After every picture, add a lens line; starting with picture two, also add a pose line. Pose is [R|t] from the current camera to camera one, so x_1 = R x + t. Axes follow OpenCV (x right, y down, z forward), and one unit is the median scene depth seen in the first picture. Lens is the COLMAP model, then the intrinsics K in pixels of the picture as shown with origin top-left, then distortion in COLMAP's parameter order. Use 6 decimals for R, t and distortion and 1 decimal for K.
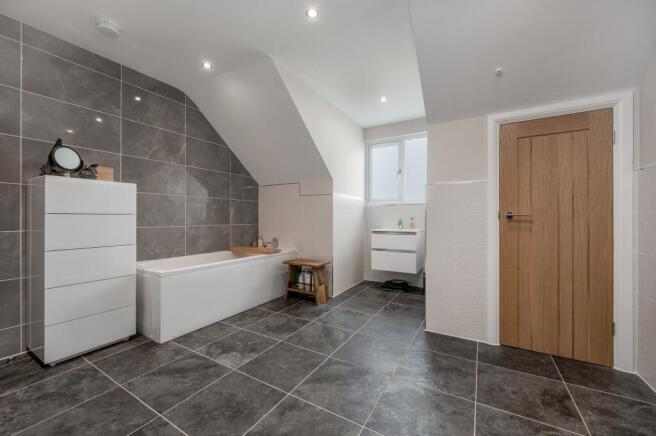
lens RADIAL K [[257.4, 0, 329.6], [0, 257.4, 216.1], [0, 0, 1]] dist [0.000451, -0.000183]
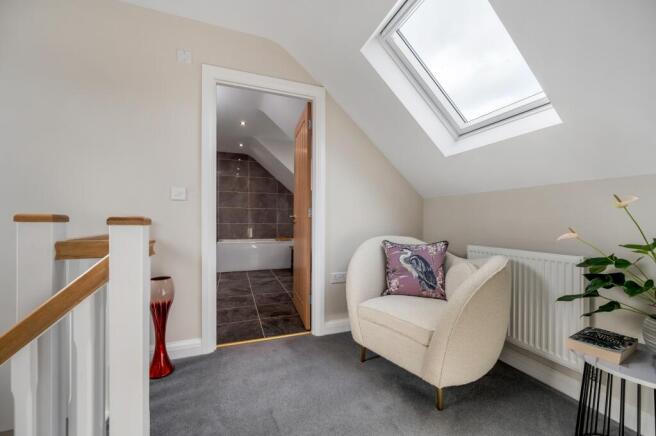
lens RADIAL K [[257.4, 0, 329.6], [0, 257.4, 216.1], [0, 0, 1]] dist [0.000451, -0.000183]
pose [[0.783604, -0.010280, -0.621176, 1.436388], [0.004237, 0.999928, -0.011203, 0.006589], [0.621247, 0.006147, 0.783591, -0.175741]]
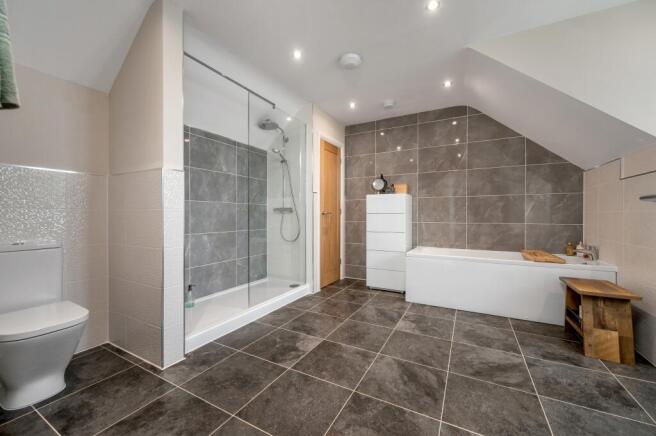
lens RADIAL K [[257.4, 0, 329.6], [0, 257.4, 216.1], [0, 0, 1]] dist [0.000451, -0.000183]
pose [[0.042148, 0.001347, -0.999110, 0.704676], [0.005891, 0.999981, 0.001597, 0.003715], [0.999094, -0.005953, 0.042139, 0.451066]]
